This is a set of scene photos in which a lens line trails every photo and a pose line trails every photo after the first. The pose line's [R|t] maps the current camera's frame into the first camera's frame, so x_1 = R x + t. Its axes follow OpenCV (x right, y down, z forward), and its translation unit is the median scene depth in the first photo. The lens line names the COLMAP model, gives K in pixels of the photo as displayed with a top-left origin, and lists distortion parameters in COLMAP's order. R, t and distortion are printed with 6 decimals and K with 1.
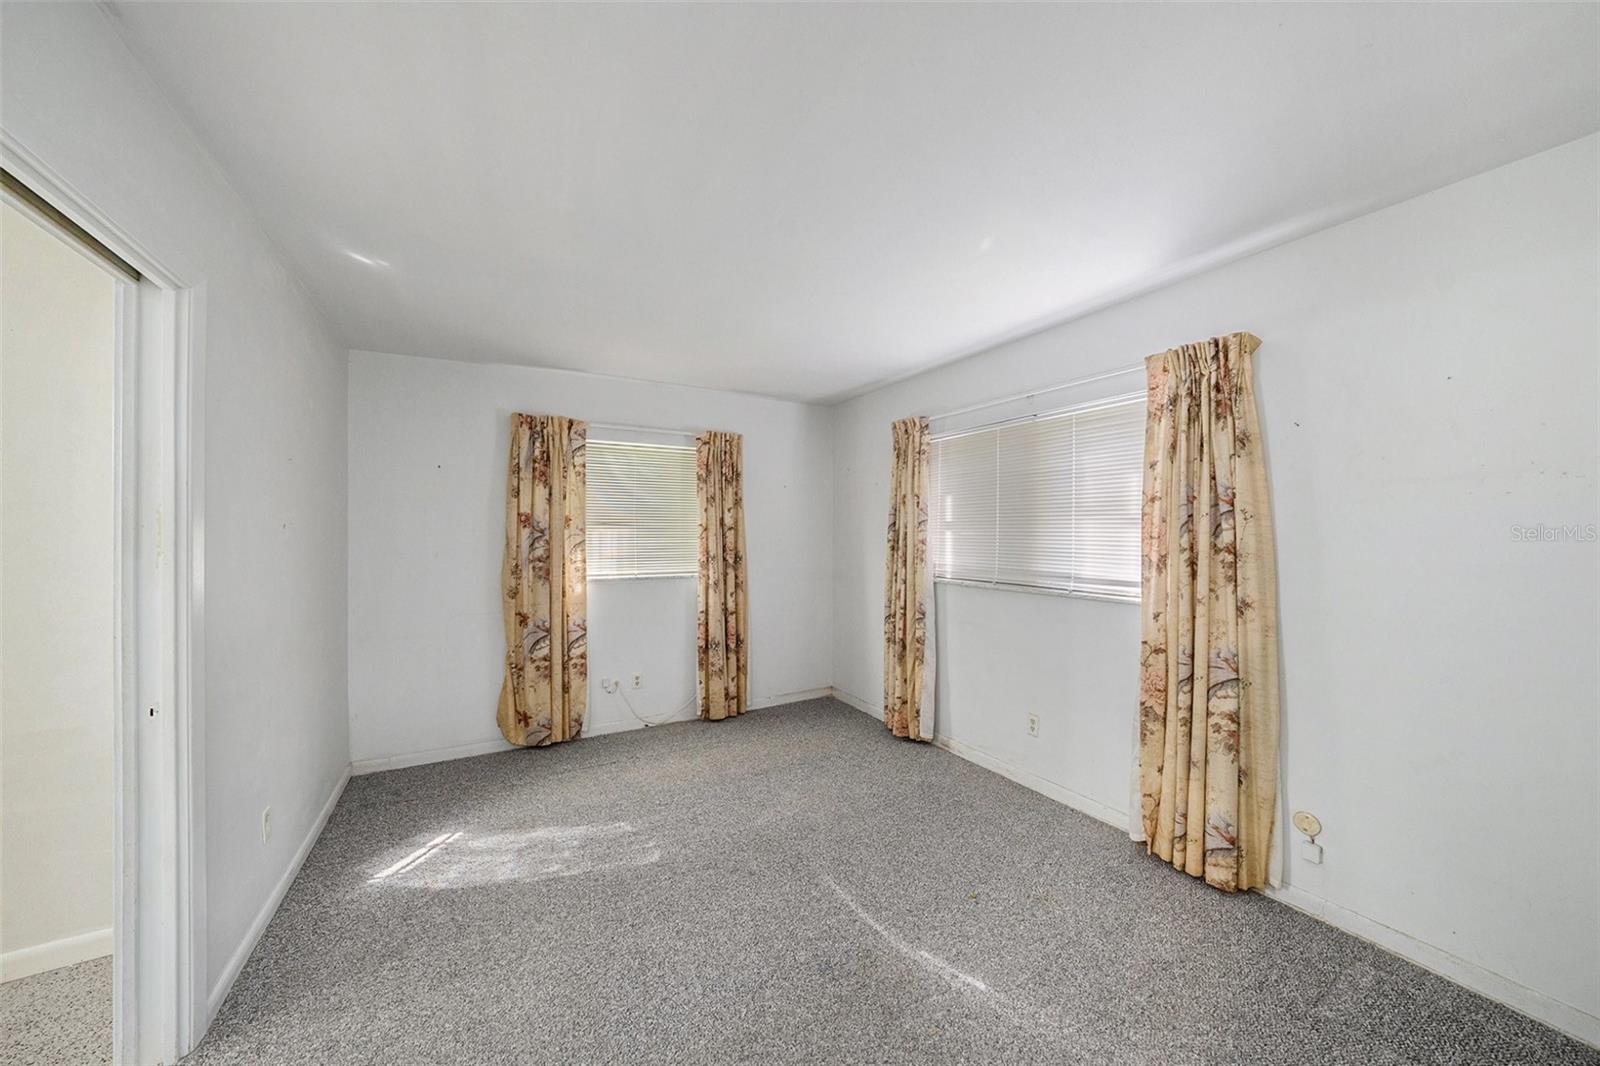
lens RADIAL K [[566.2, 0, 828.1], [0, 566.2, 522.2], [0, 0, 1]] dist [-0.009988, 0.000139]
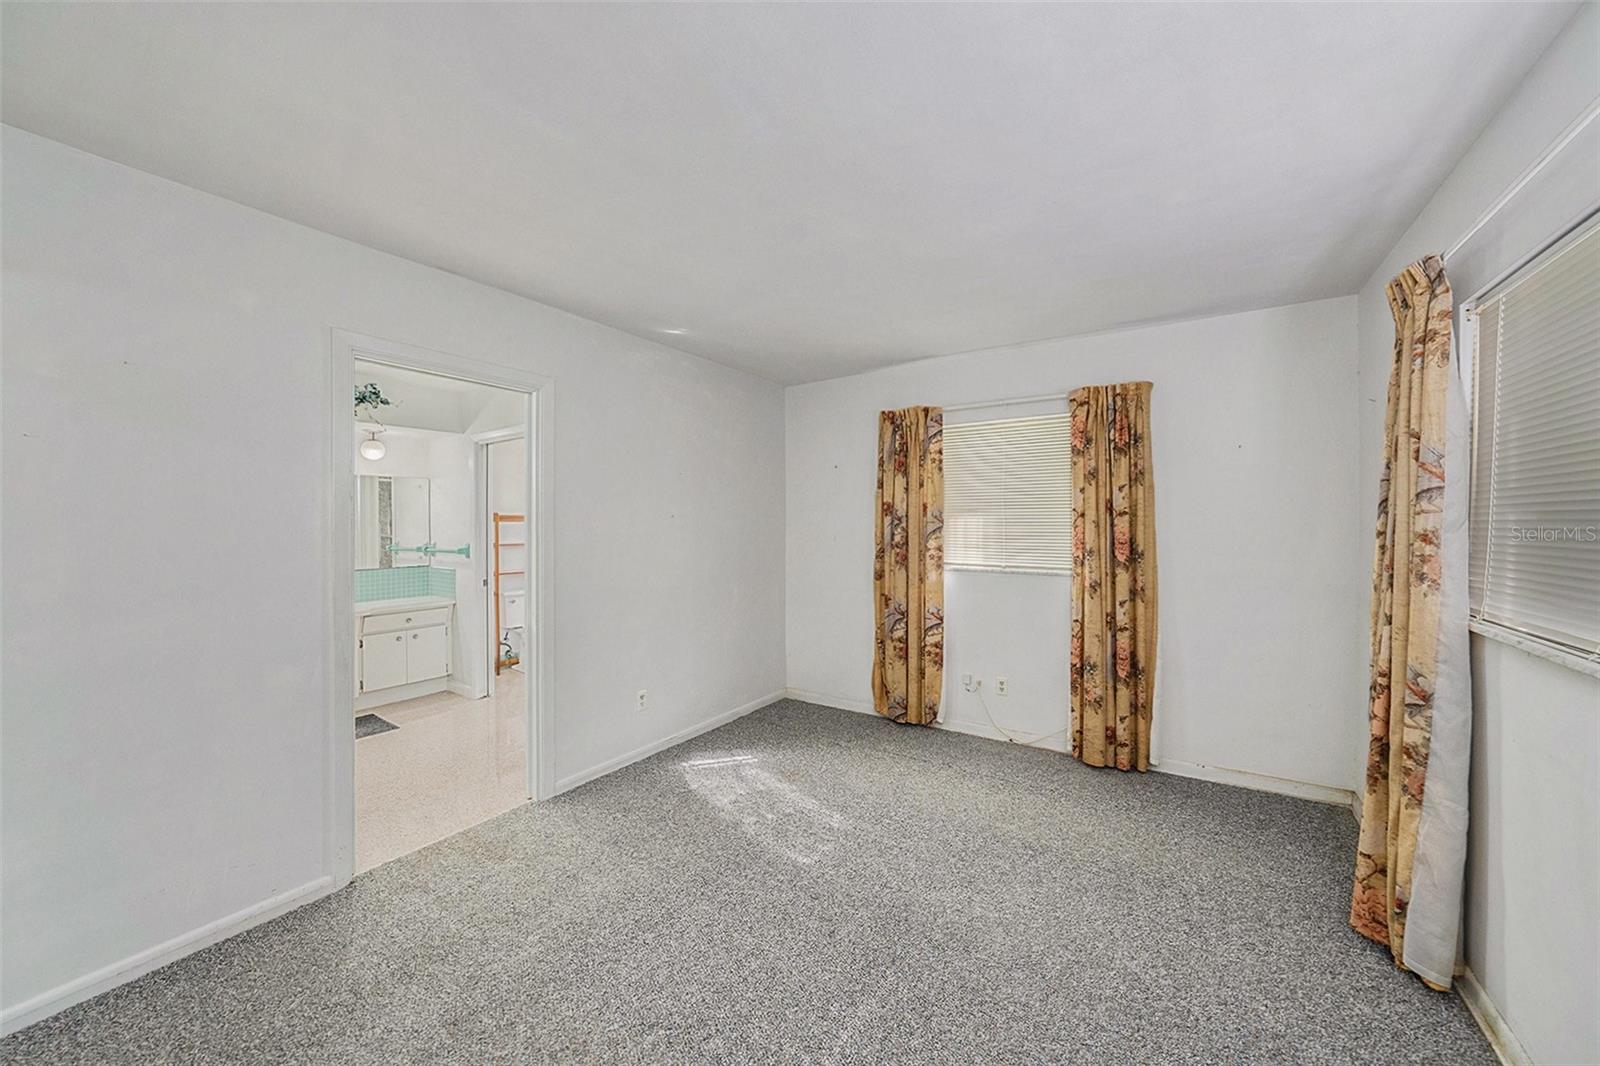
lens RADIAL K [[566.2, 0, 828.1], [0, 566.2, 522.2], [0, 0, 1]] dist [-0.009988, 0.000139]
pose [[0.448340, -0.002087, -0.893860, 0.360130], [0.020195, 0.999766, 0.007795, 0.010190], [0.893635, -0.021547, 0.448278, 0.387424]]
